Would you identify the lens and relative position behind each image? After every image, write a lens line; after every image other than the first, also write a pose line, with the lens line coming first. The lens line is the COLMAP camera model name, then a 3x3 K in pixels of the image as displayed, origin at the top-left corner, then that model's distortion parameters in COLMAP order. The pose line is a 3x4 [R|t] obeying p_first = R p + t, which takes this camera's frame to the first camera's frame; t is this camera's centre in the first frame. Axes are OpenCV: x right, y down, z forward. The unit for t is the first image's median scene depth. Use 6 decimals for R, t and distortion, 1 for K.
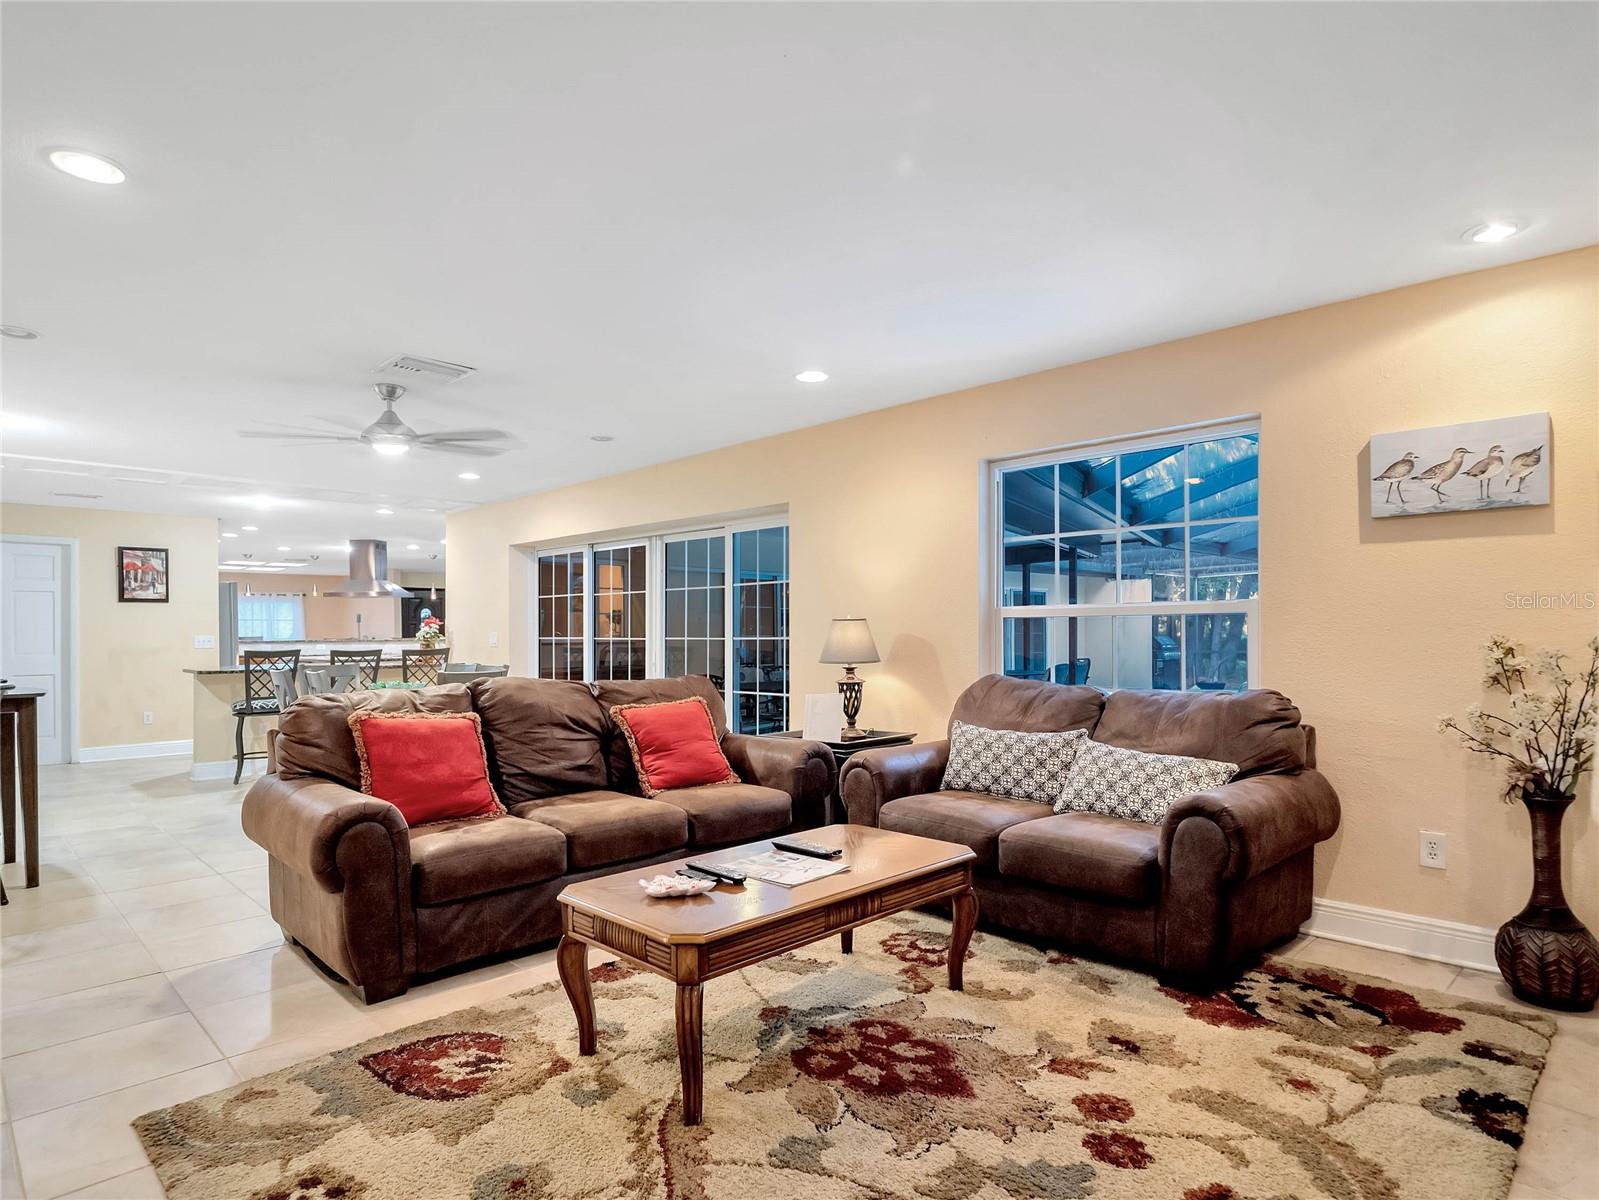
lens RADIAL K [[916.8, 0, 778.9], [0, 916.8, 616.9], [0, 0, 1]] dist [-0.008697, -0.000599]
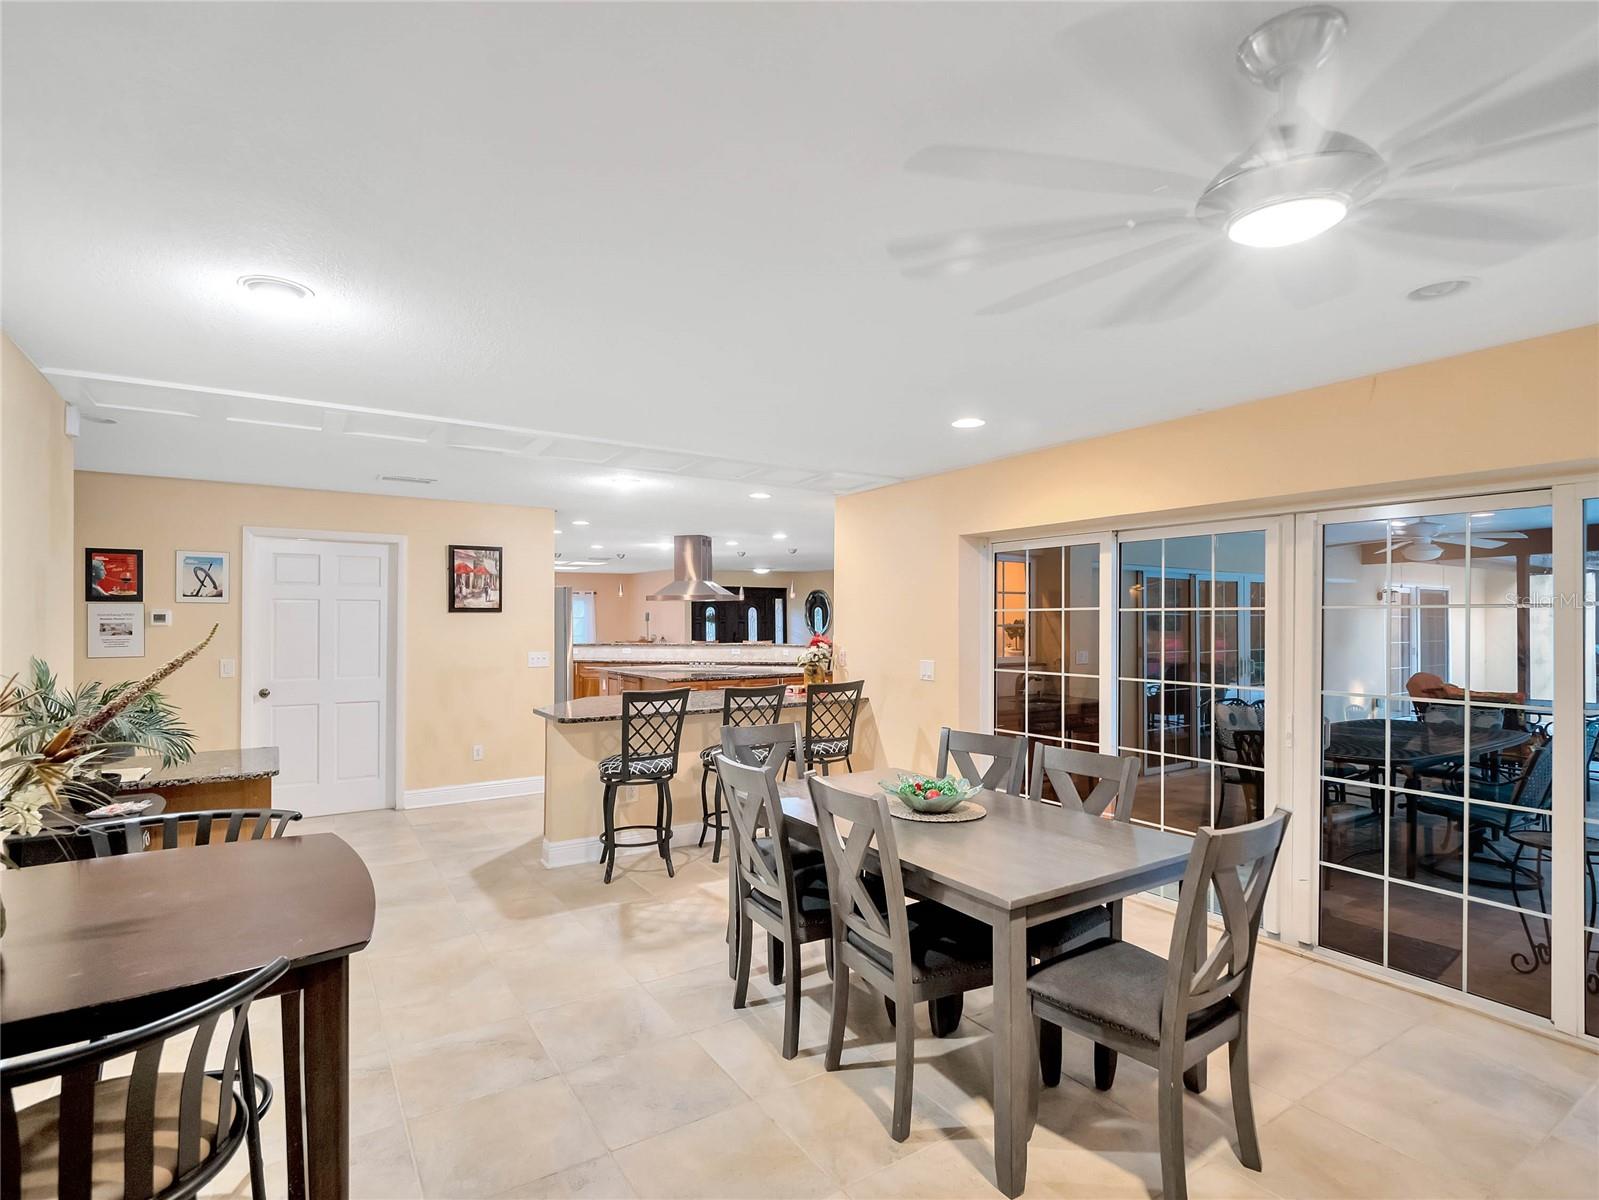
lens RADIAL K [[872.1, 0, 799.5], [0, 872.1, 600.0], [0, 0, 1]] dist [-0.003265, -0.001591]
pose [[0.975848, 0.000803, -0.218449, -0.240556], [-0.003044, 0.999946, -0.009922, -0.020429], [0.218429, 0.010348, 0.975798, 0.298400]]
